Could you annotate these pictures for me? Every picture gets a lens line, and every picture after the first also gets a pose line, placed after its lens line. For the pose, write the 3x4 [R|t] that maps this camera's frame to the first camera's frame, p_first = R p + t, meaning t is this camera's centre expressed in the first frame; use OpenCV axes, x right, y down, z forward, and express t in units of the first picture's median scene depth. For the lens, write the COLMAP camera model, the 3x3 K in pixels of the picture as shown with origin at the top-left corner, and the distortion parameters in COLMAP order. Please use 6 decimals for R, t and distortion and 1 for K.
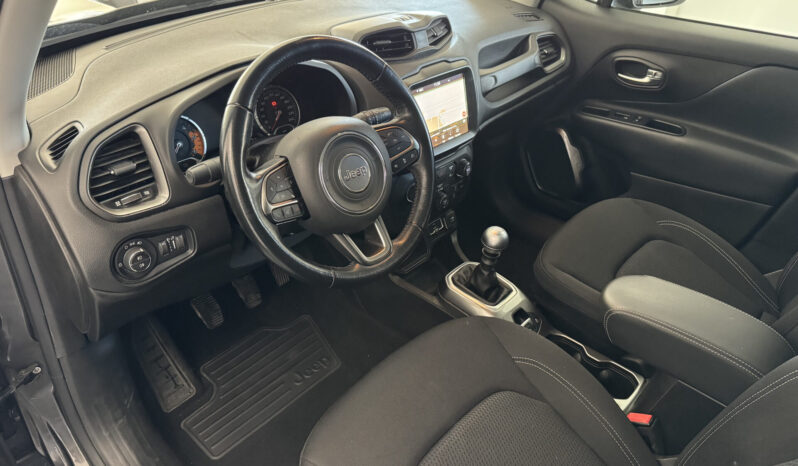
lens RADIAL K [[555.6, 0, 399.0], [0, 555.6, 233.0], [0, 0, 1]] dist [0.116781, -0.209797]
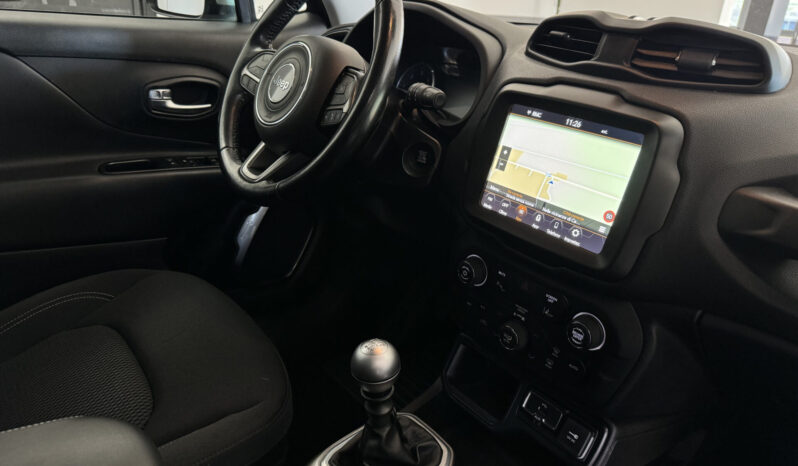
lens RADIAL K [[555.6, 0, 399.0], [0, 555.6, 233.0], [0, 0, 1]] dist [0.116781, -0.209797]
pose [[-0.143550, 0.340459, -0.929237, 0.603589], [-0.611687, 0.707602, 0.353749, -0.272002], [0.777967, 0.619183, 0.106678, 0.855467]]
